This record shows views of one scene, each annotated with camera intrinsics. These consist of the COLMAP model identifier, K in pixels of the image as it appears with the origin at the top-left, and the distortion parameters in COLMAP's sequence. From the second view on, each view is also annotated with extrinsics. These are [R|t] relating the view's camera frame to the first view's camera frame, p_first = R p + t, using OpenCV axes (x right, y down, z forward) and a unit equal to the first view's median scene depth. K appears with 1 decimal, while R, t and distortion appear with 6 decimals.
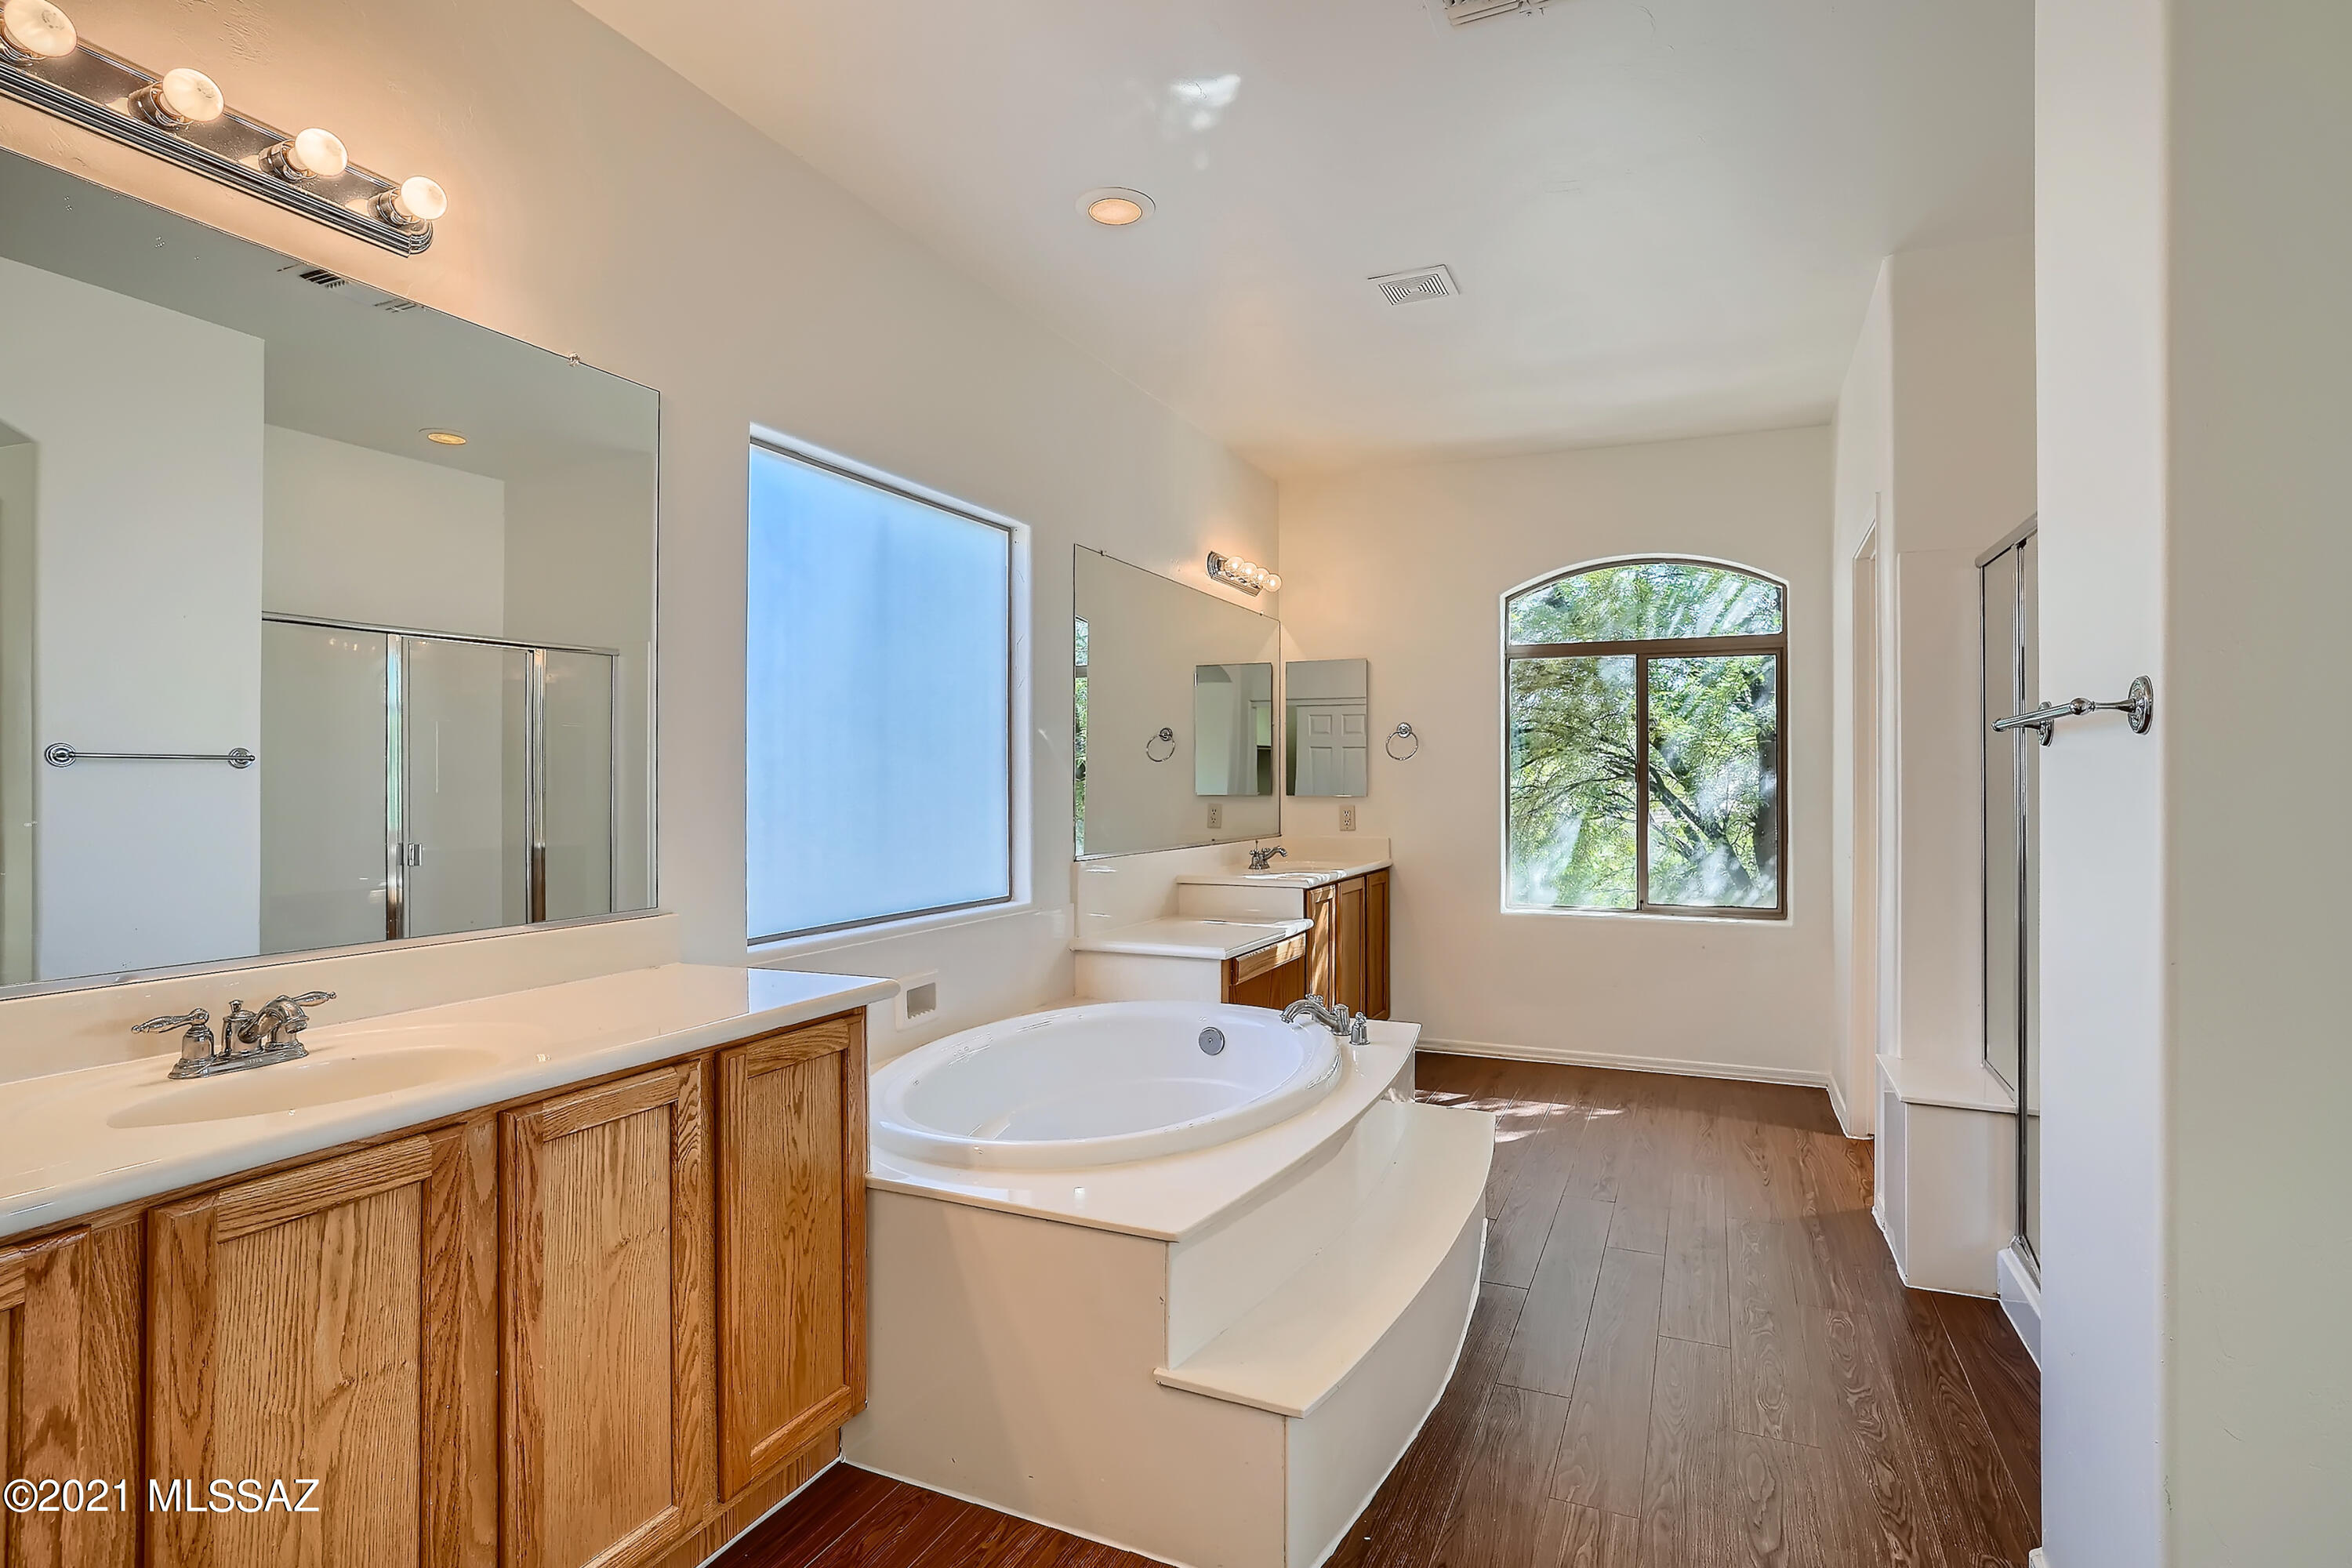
lens RADIAL K [[1169.1, 0, 1193.1], [0, 1169.1, 772.3], [0, 0, 1]] dist [-0.024355, 0.015227]
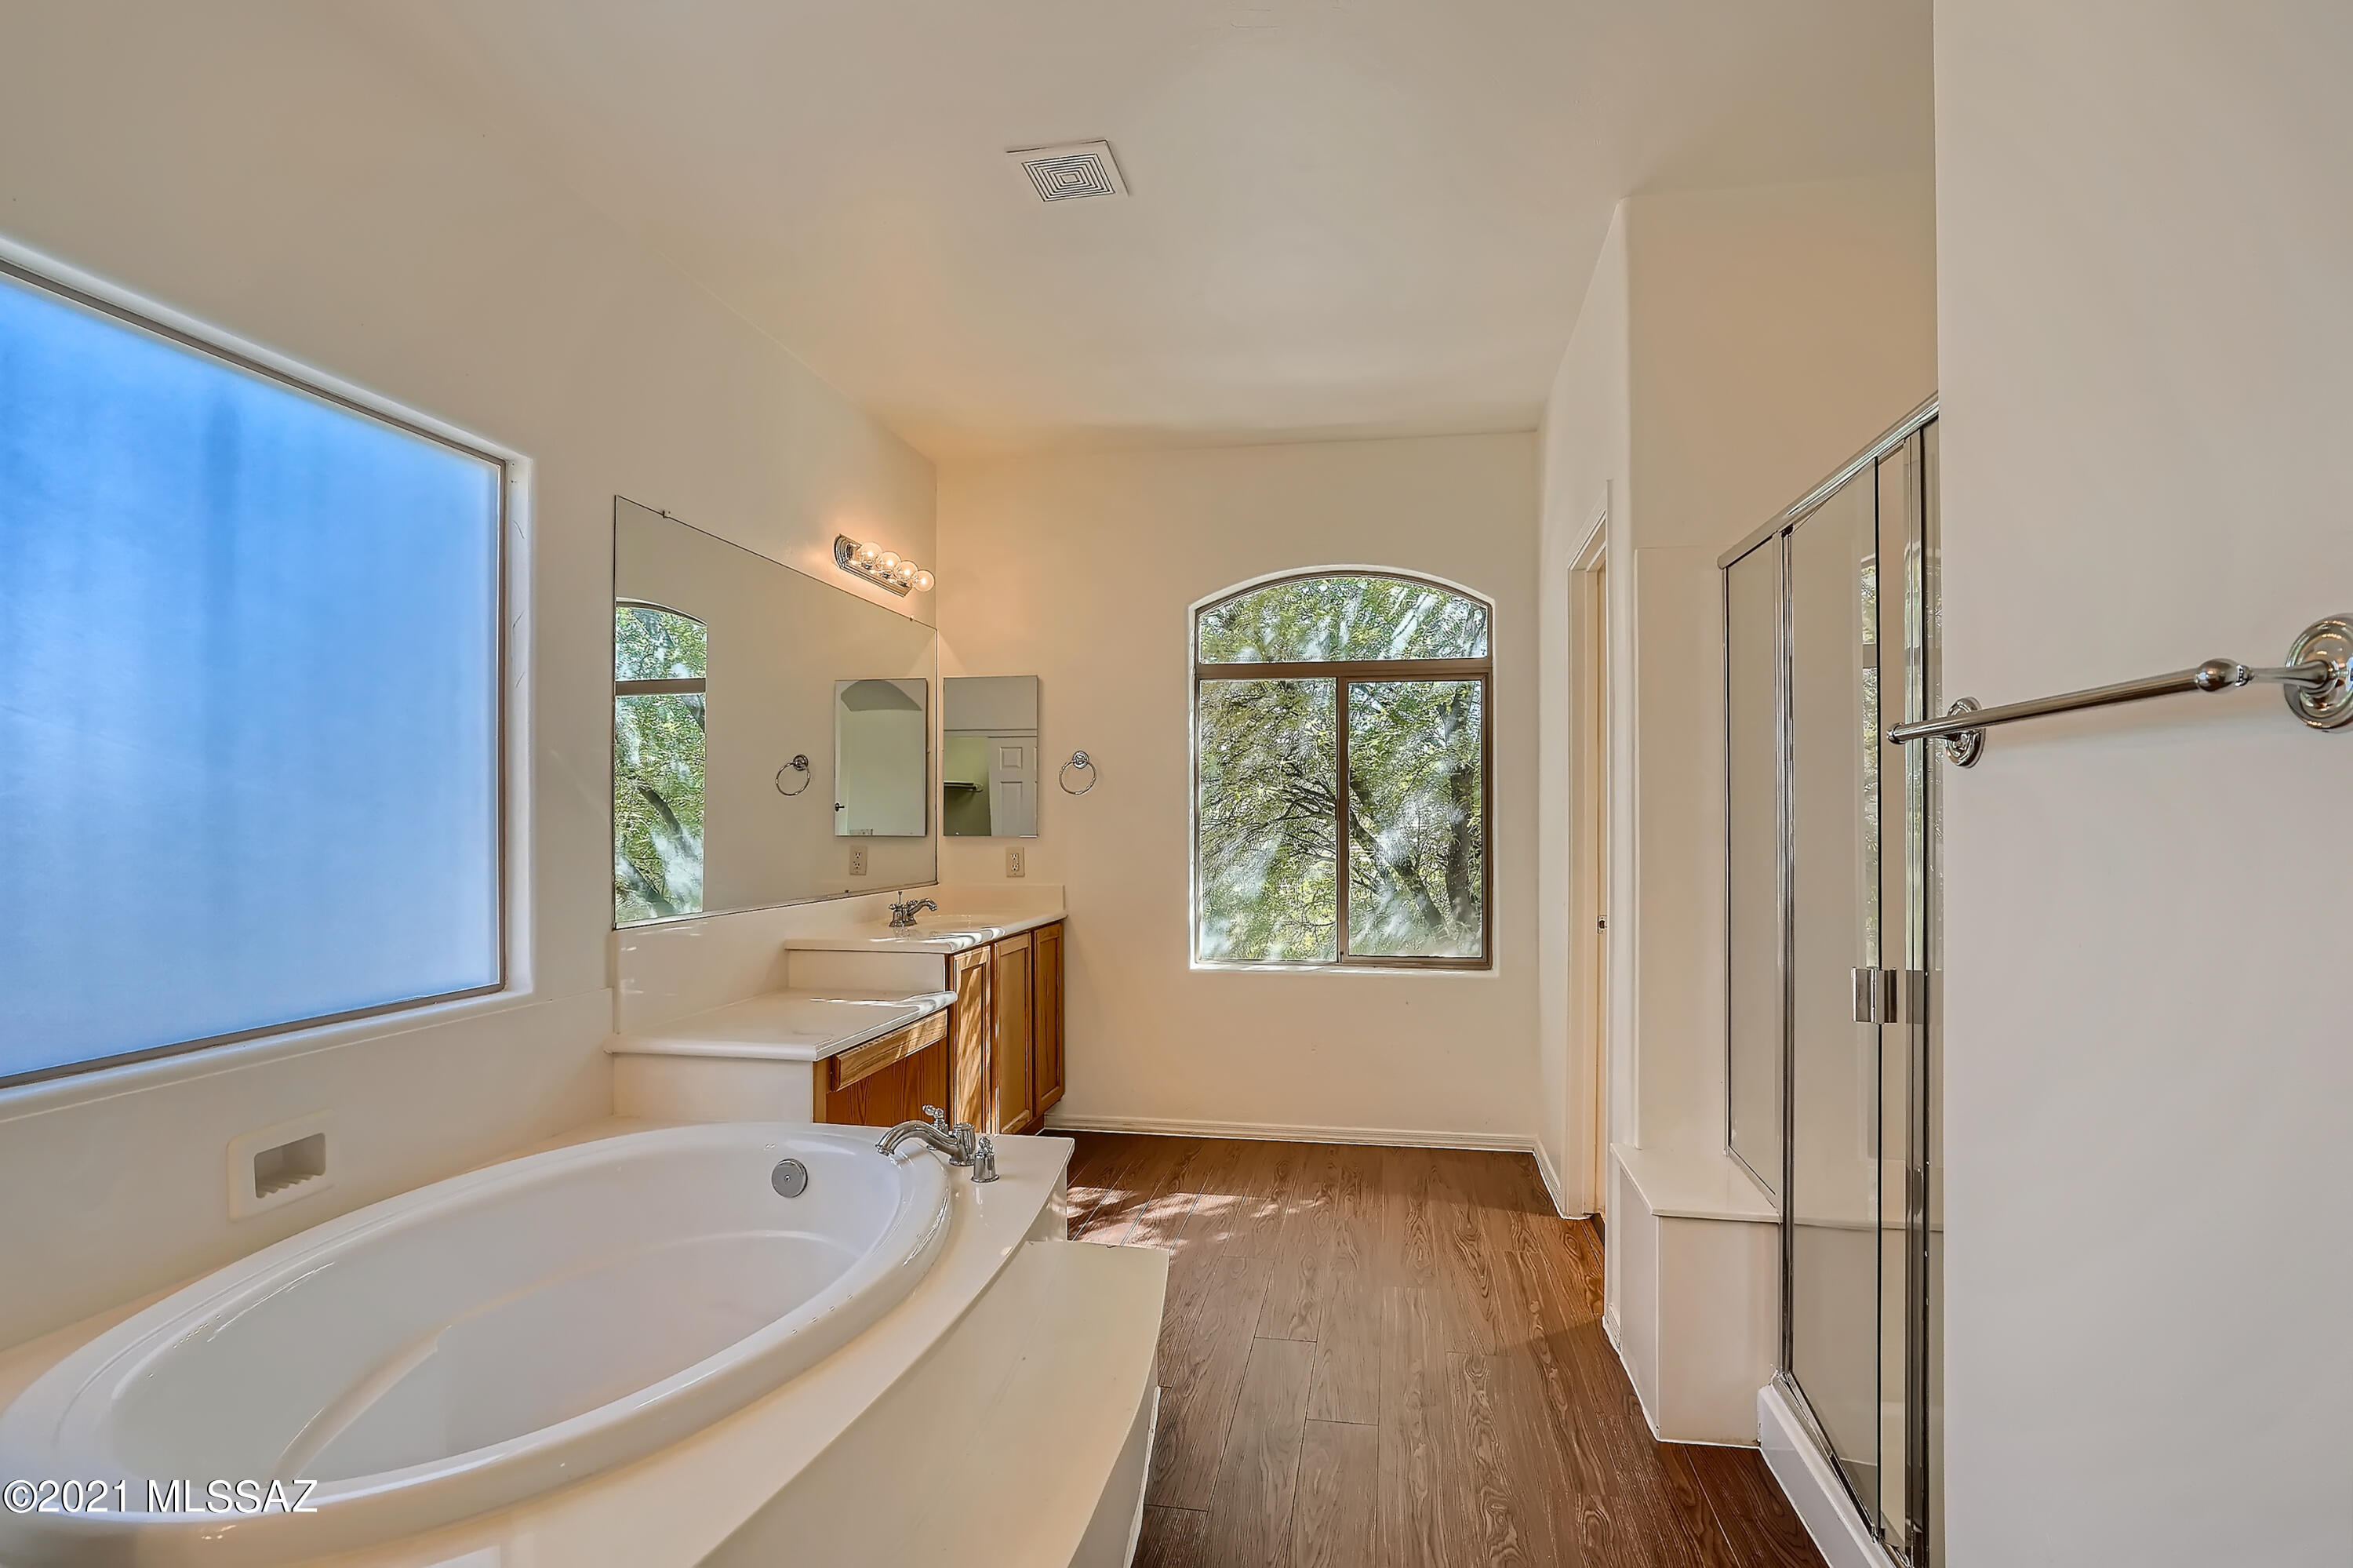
lens RADIAL K [[1169.7, 0, 1185.0], [0, 1169.7, 798.7], [0, 0, 1]] dist [-0.024355, 0.015227]
pose [[0.971216, 0.003398, 0.238178, 0.072919], [-0.001284, 0.999958, -0.009030, 0.000470], [-0.238199, 0.008464, 0.971180, 0.212277]]
